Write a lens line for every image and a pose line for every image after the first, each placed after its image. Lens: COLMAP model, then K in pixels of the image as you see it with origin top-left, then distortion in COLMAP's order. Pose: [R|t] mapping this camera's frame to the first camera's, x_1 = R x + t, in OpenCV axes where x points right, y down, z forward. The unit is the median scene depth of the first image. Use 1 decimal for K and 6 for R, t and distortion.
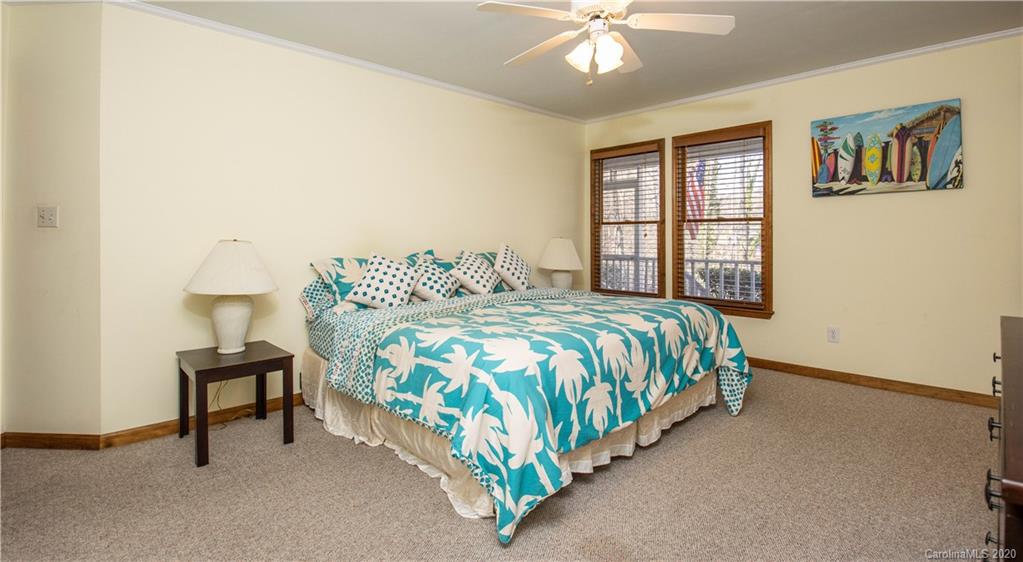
lens RADIAL K [[497.3, 0, 511.5], [0, 497.3, 233.8], [0, 0, 1]] dist [-0.000805, -0.000482]
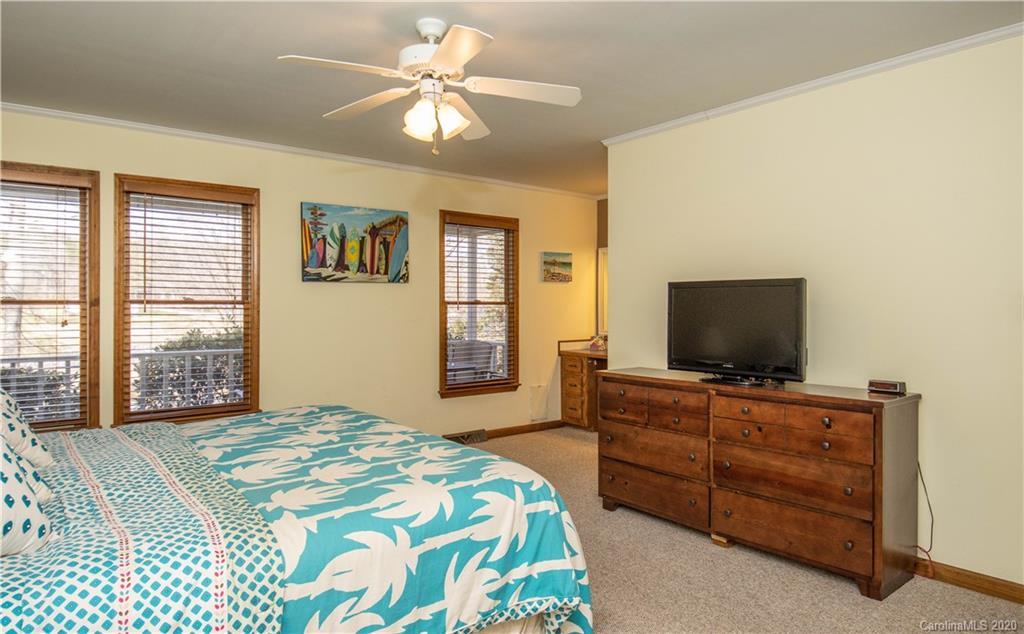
lens RADIAL K [[629.0, 0, 512.0], [0, 629.0, 317.0], [0, 0, 1]] dist [0.001051, 0.000393]
pose [[0.085567, -0.012989, 0.996248, -0.605401], [-0.004698, 0.999899, 0.013440, -0.025077], [-0.996321, -0.005831, 0.085498, 0.531273]]
